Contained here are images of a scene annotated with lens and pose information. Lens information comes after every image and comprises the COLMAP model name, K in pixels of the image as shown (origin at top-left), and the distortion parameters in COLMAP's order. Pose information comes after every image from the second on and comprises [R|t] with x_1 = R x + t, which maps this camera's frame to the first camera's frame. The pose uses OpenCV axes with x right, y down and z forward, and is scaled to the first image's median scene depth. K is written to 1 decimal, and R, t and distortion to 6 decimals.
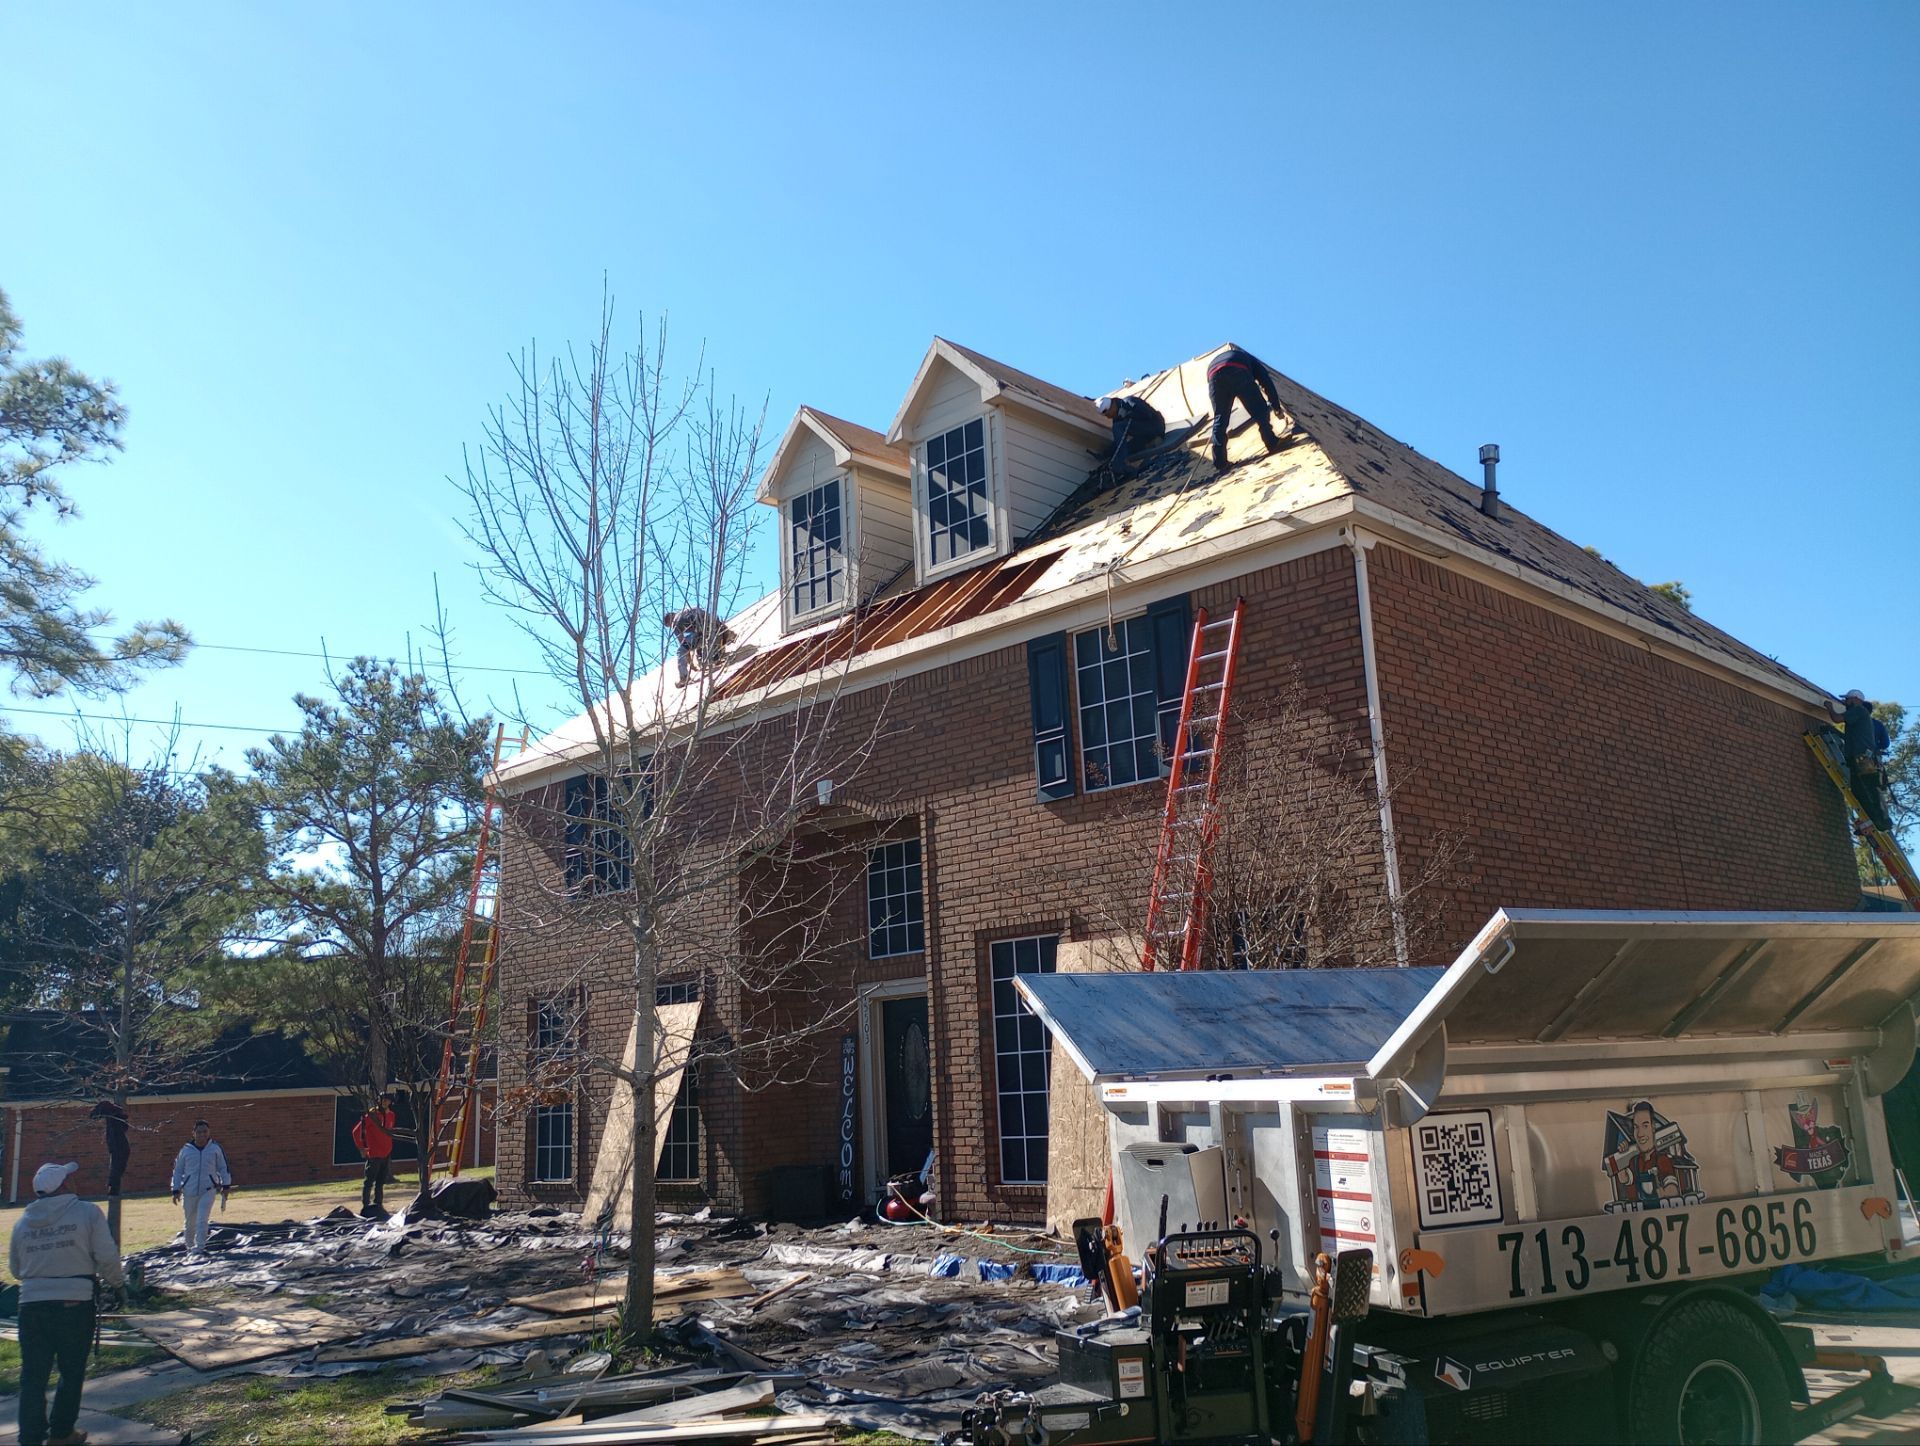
lens RADIAL K [[1543.3, 0, 964.1], [0, 1543.3, 706.5], [0, 0, 1]] dist [0.059612, -0.053840]
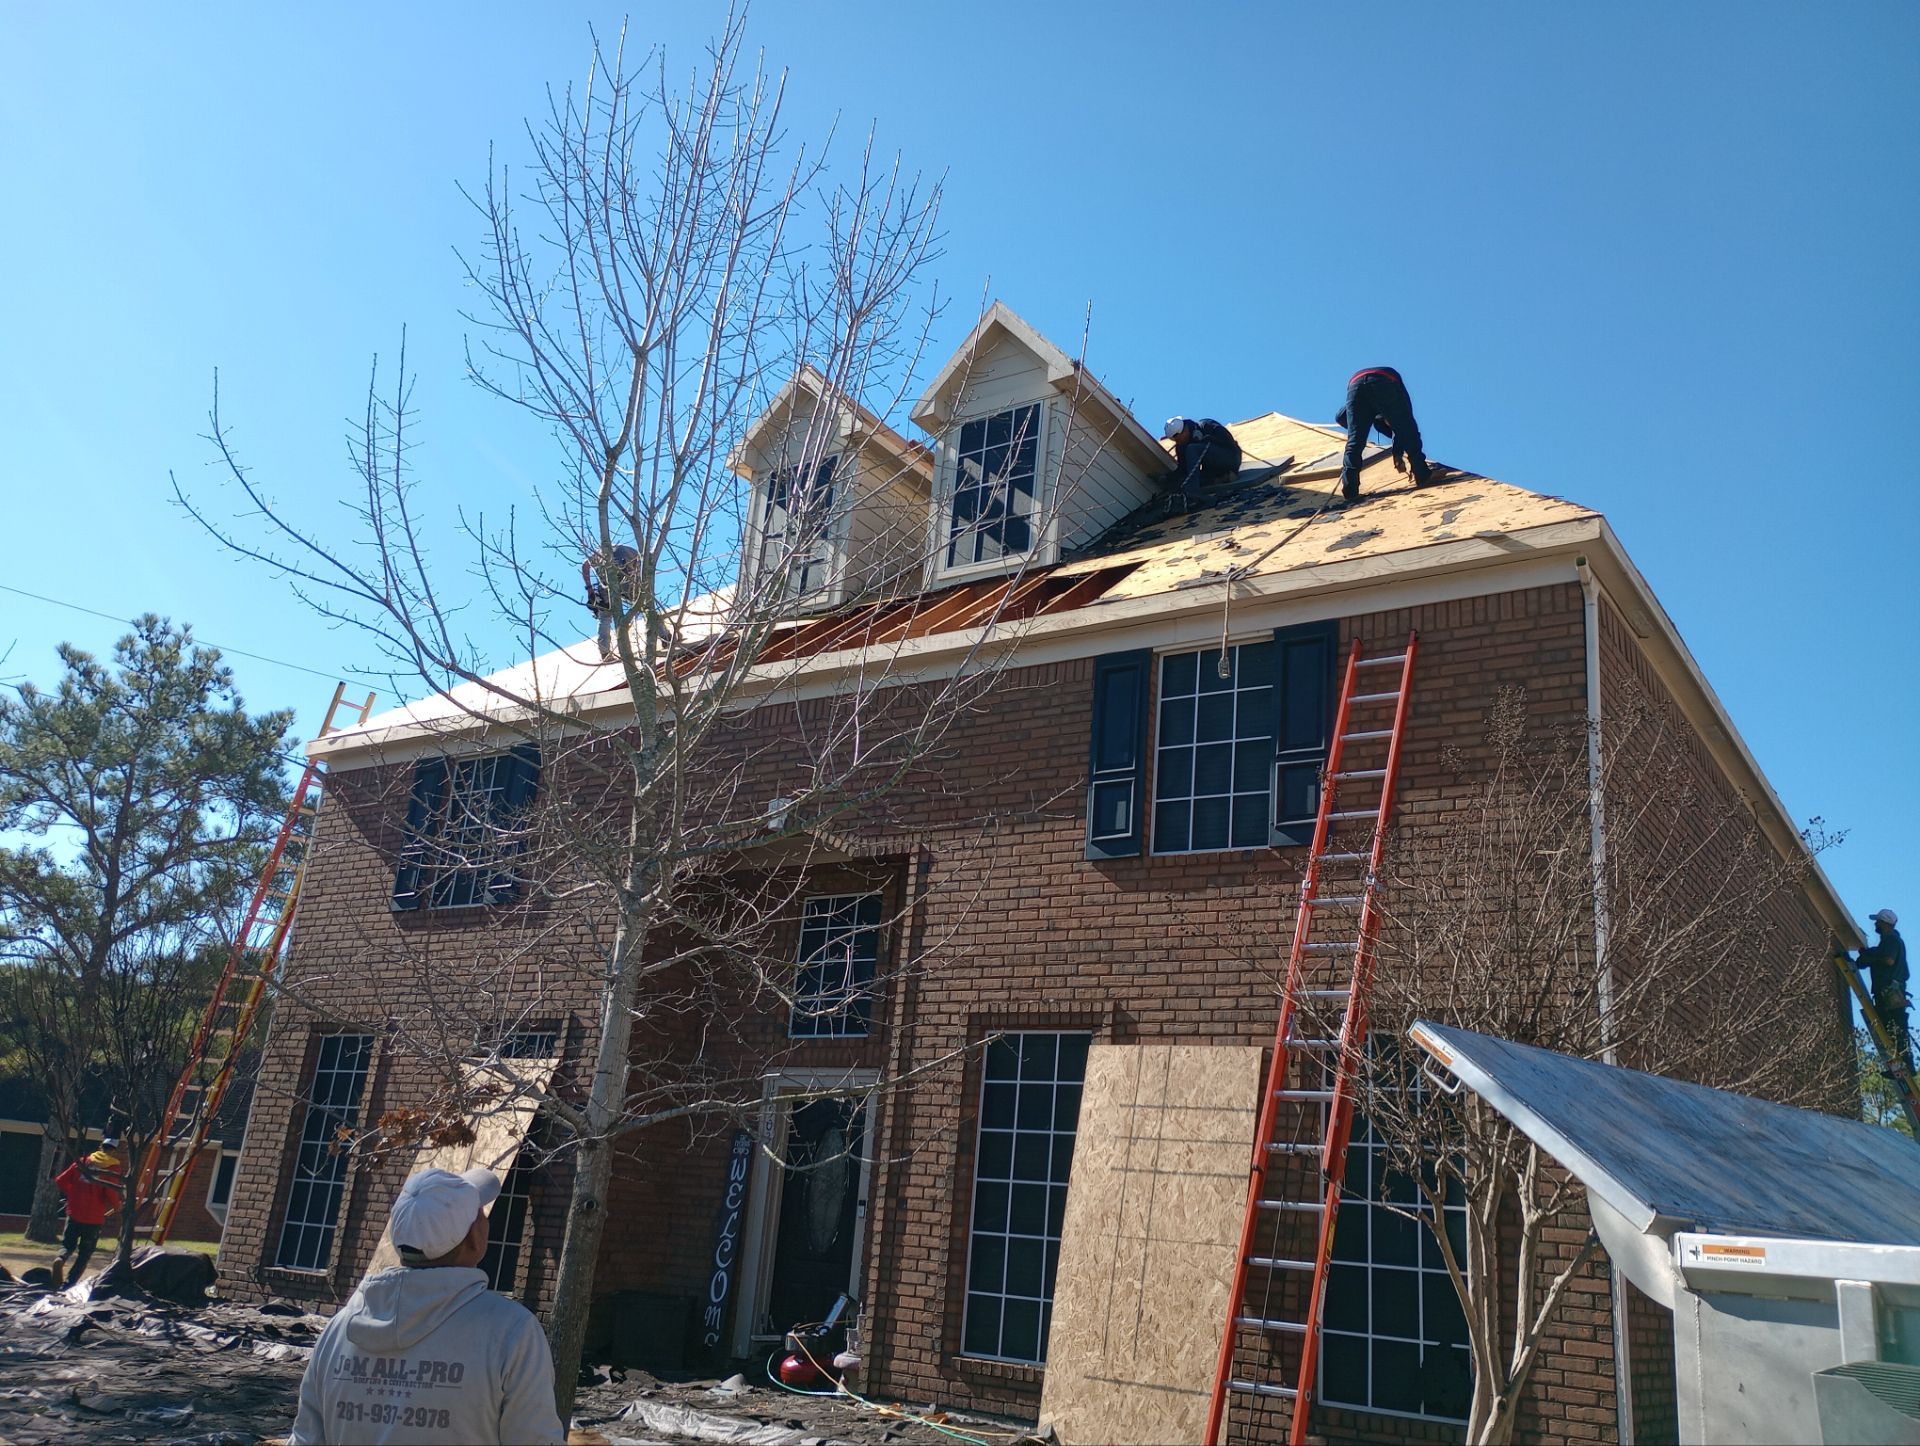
lens RADIAL K [[1543.3, 0, 955.4], [0, 1543.3, 736.1], [0, 0, 1]] dist [0.059612, -0.053840]
pose [[0.976288, 0.179229, 0.121400, -0.104237], [-0.169346, 0.981672, -0.087424, 0.069735], [-0.134844, 0.064792, 0.988746, 0.207817]]
